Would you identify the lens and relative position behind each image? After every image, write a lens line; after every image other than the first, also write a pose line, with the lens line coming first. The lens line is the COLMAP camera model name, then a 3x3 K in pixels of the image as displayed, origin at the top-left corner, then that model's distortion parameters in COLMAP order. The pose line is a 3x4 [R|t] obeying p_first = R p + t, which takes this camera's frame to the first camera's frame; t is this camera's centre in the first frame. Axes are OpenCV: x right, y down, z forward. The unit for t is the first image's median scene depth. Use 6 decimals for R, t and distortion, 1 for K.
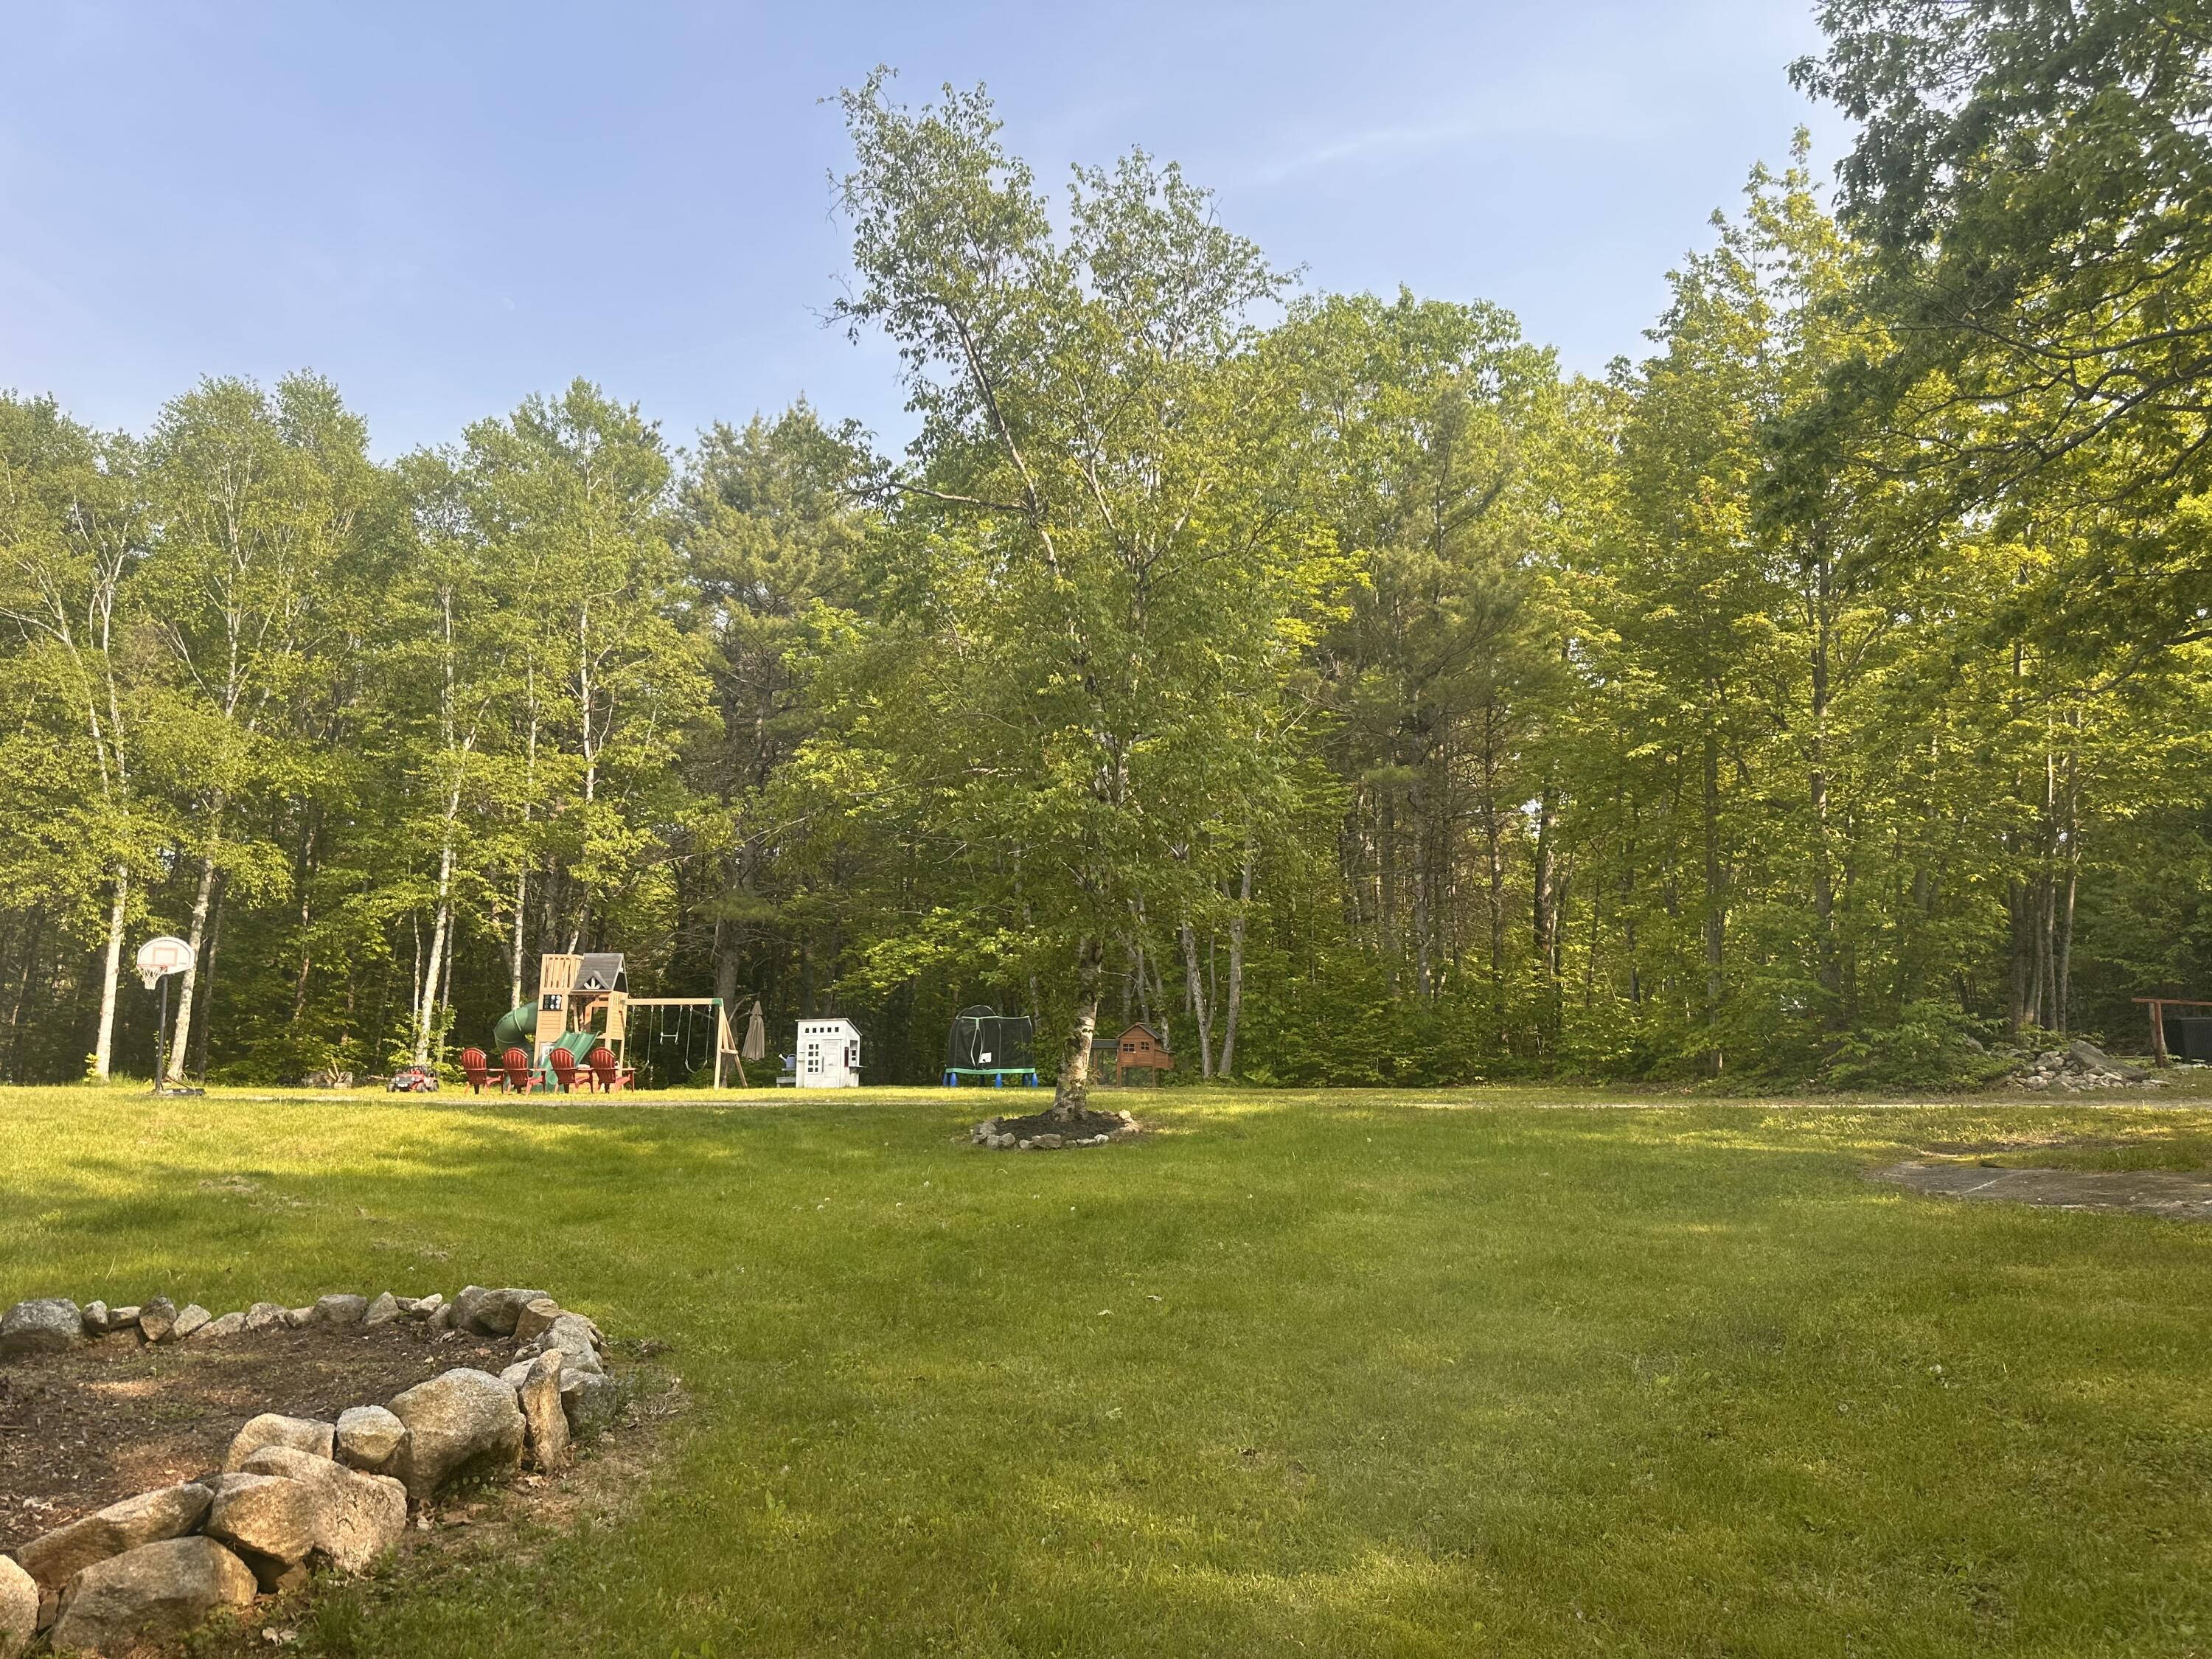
lens RADIAL K [[1537.5, 0, 1095.8], [0, 1537.5, 824.6], [0, 0, 1]] dist [0.069432, -0.100366]
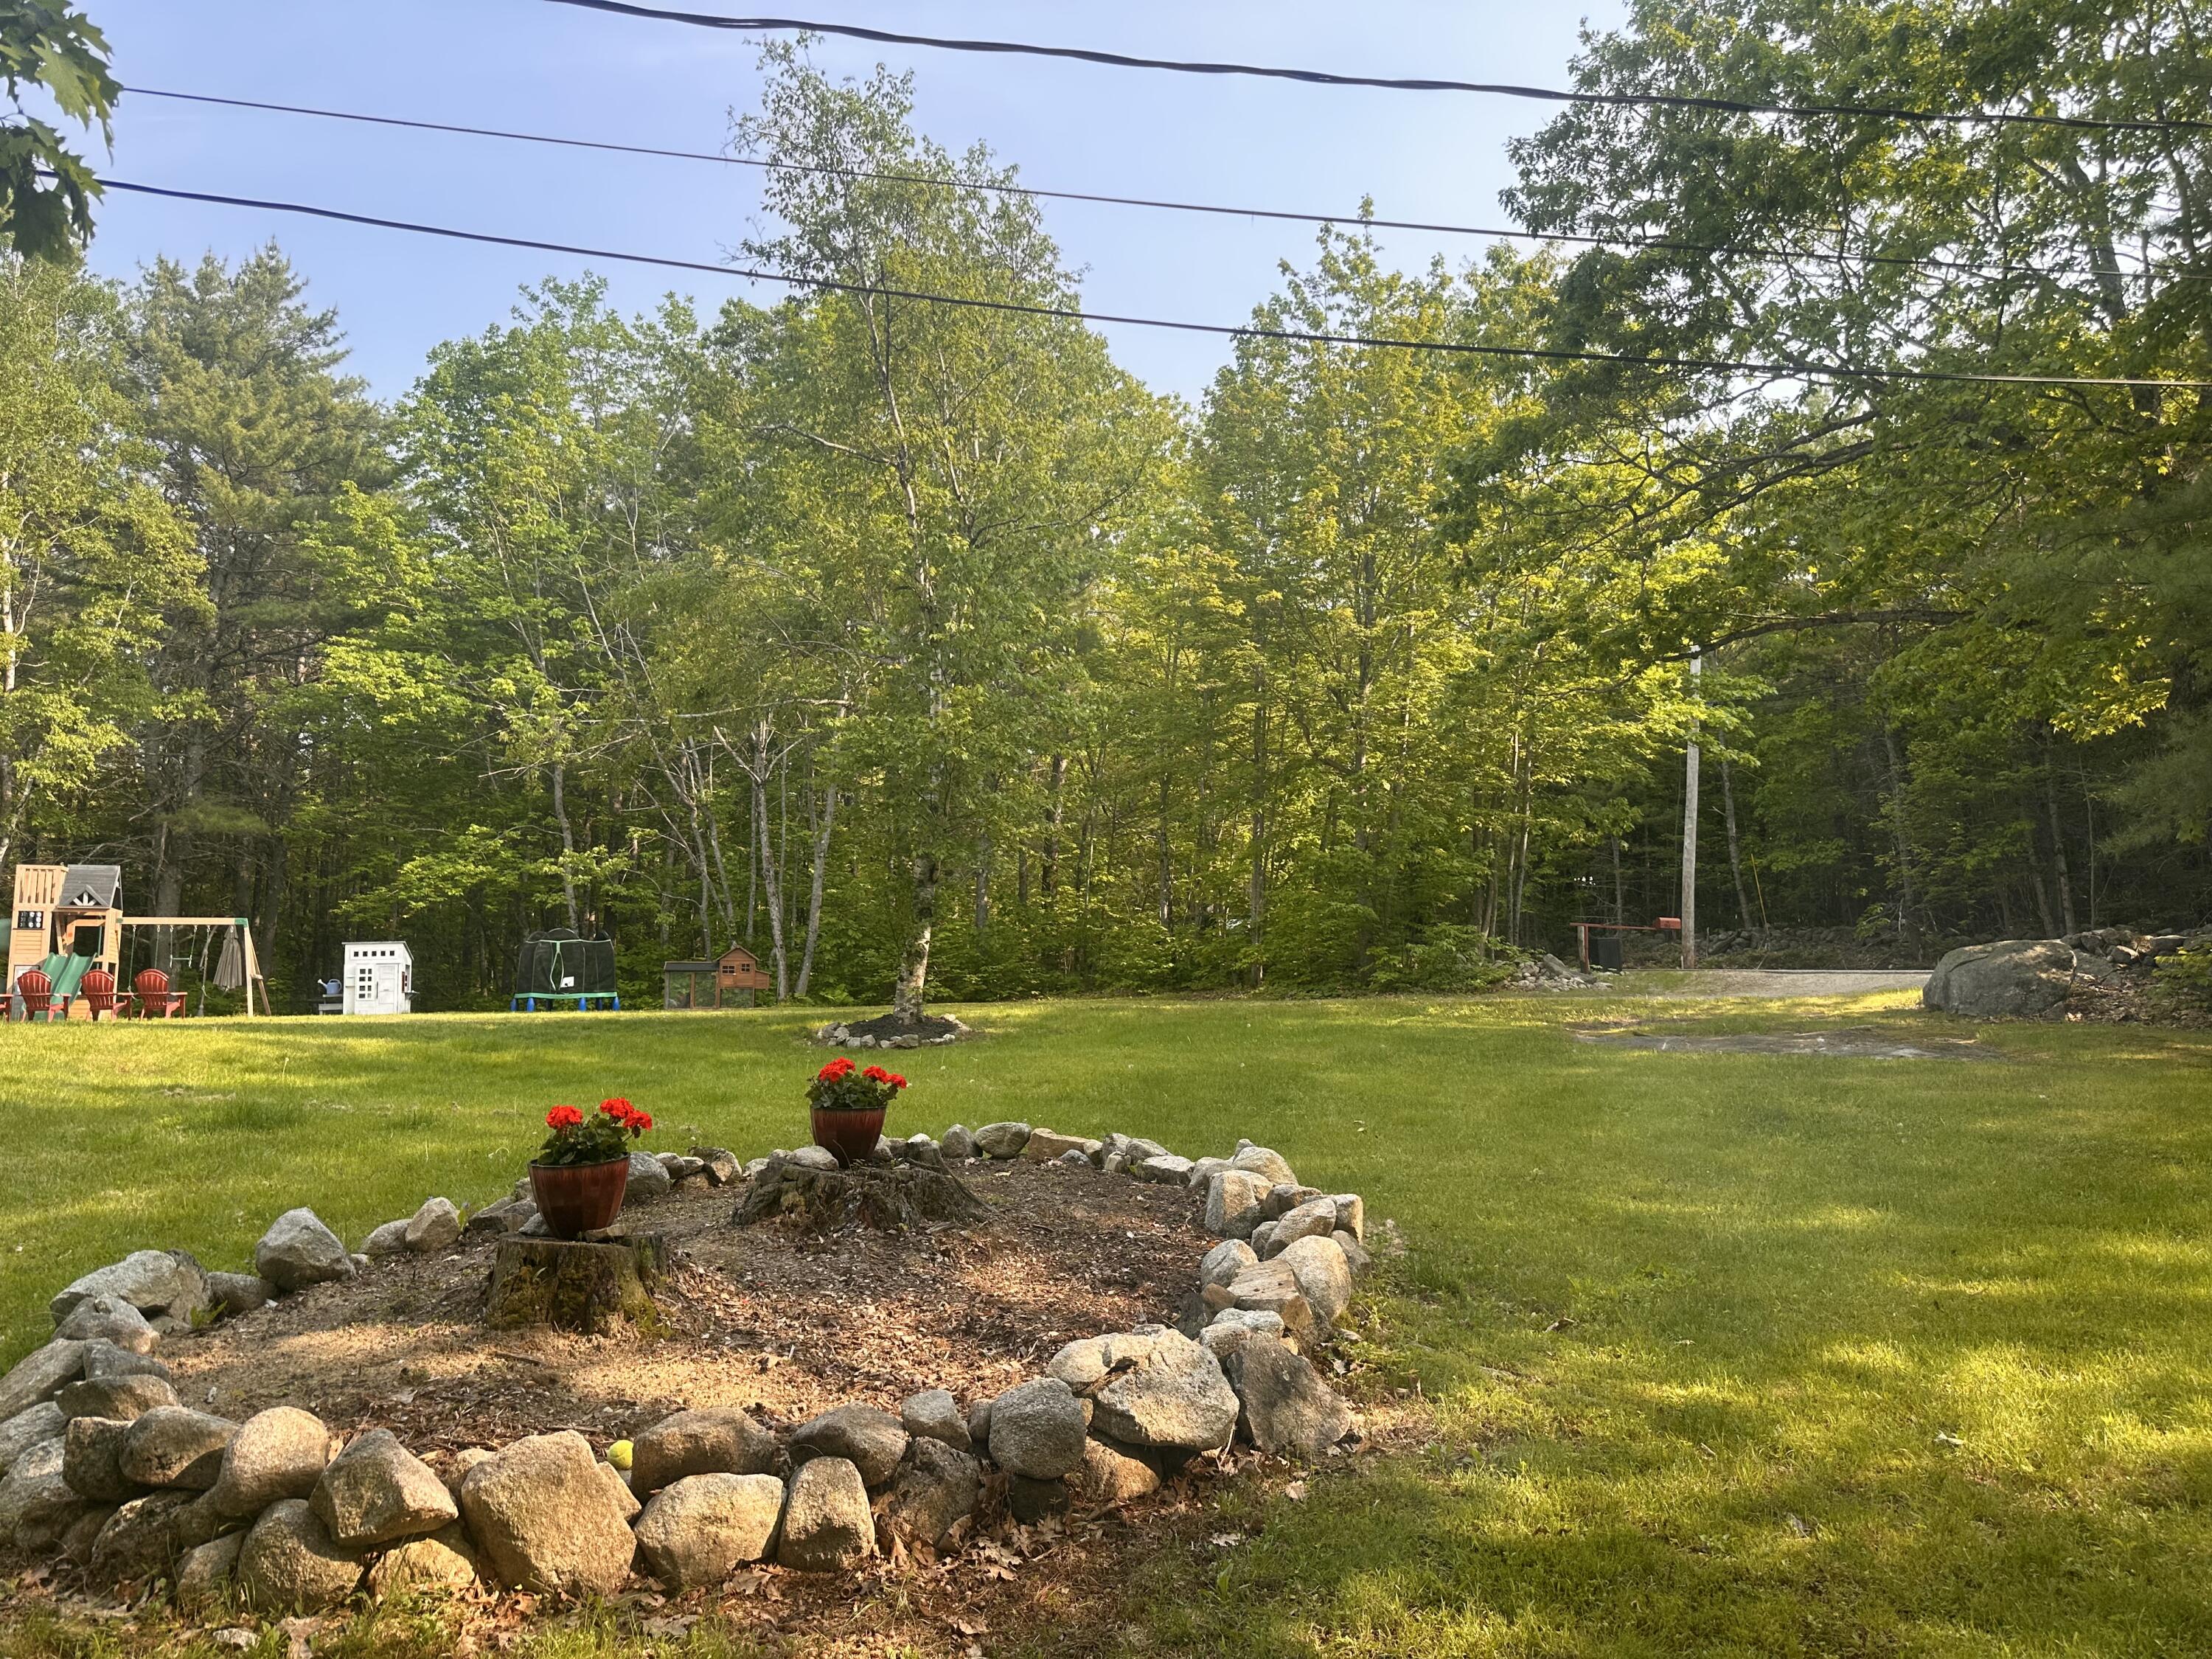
lens RADIAL K [[1537.5, 0, 1106.5], [0, 1537.5, 813.6], [0, 0, 1]] dist [0.069432, -0.100366]
pose [[0.917484, 0.034489, 0.396275, -0.145793], [-0.049202, 0.998423, 0.027020, 0.002162], [-0.394718, -0.044288, 0.917734, -0.029029]]
